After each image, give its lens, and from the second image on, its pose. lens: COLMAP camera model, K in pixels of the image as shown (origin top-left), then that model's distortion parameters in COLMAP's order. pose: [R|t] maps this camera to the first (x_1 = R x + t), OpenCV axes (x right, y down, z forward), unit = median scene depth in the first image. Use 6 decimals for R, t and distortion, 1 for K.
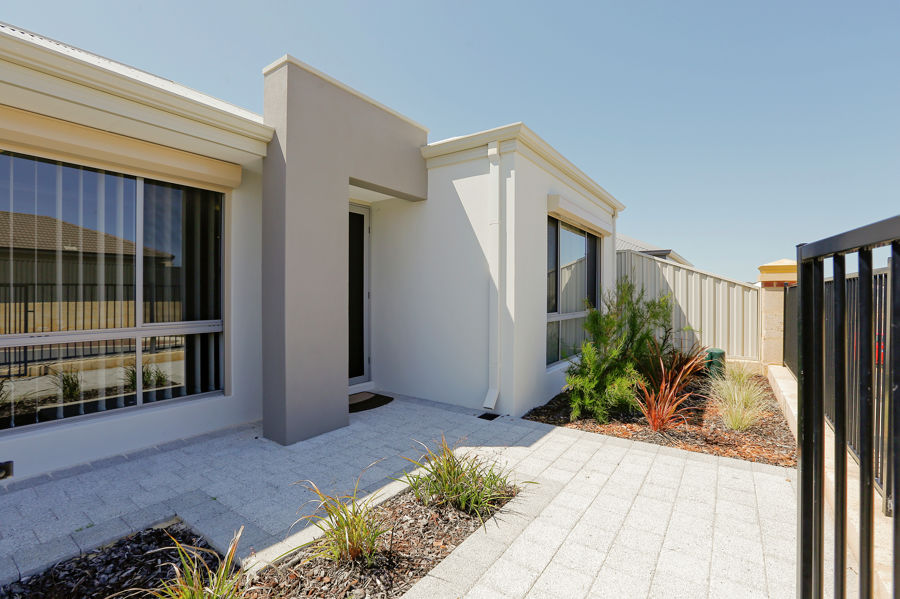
lens RADIAL K [[409.0, 0, 450.9], [0, 409.0, 297.3], [0, 0, 1]] dist [-0.026794, 0.001948]
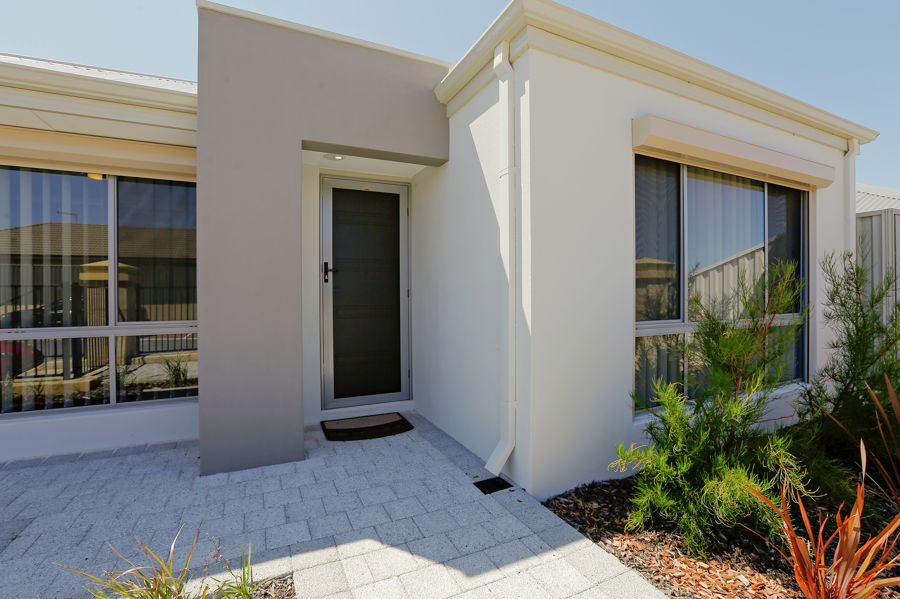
lens RADIAL K [[409.0, 0, 449.4], [0, 409.0, 296.9], [0, 0, 1]] dist [-0.026794, 0.001948]
pose [[0.869211, -0.002629, -0.494434, 0.351778], [0.002959, 0.999996, -0.000116, 0.004054], [0.494432, -0.001363, 0.869215, 0.436153]]
